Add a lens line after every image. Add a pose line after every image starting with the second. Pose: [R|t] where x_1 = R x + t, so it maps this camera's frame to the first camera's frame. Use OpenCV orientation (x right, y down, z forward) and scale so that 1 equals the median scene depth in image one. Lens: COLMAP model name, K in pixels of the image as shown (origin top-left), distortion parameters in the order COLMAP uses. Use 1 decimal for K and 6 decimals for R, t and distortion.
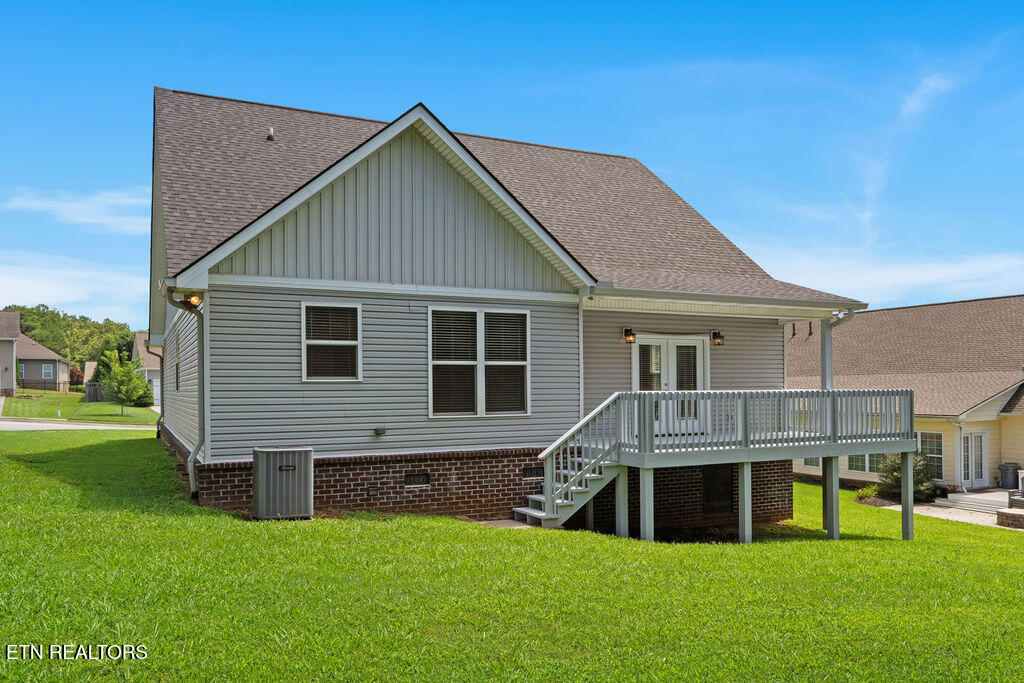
lens RADIAL K [[715.9, 0, 512.7], [0, 715.9, 404.5], [0, 0, 1]] dist [0.005519, 0.001344]
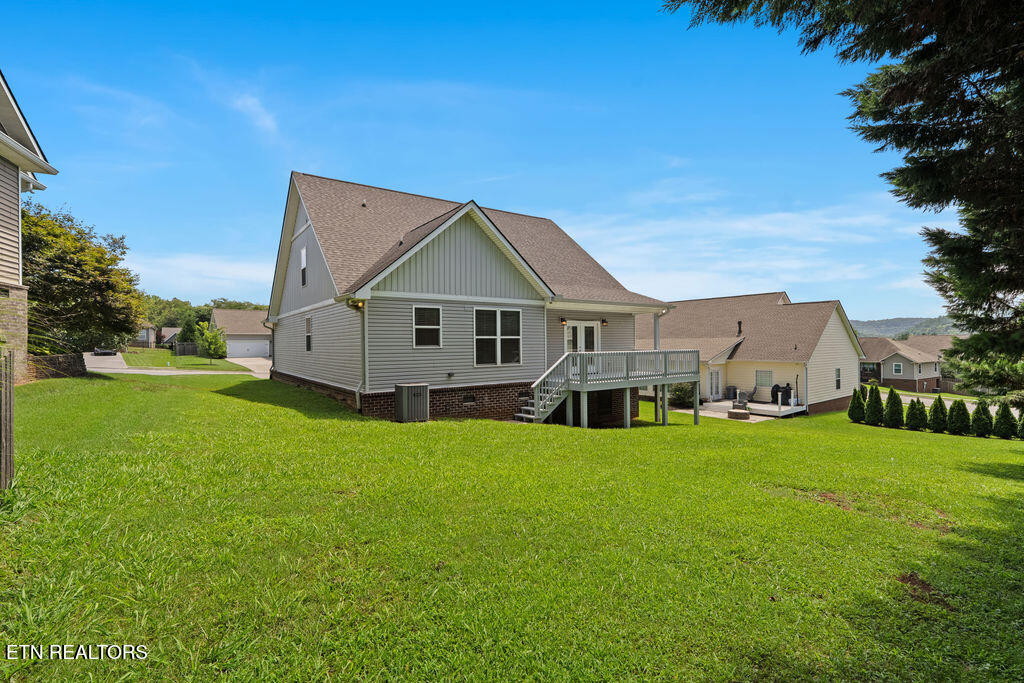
lens RADIAL K [[470.4, 0, 510.7], [0, 470.4, 356.2], [0, 0, 1]] dist [-0.003303, -0.000243]
pose [[0.980809, -0.004665, 0.194915, -0.252363], [0.003250, 0.999966, 0.007580, -0.017555], [-0.194944, -0.006801, 0.980791, -0.217767]]
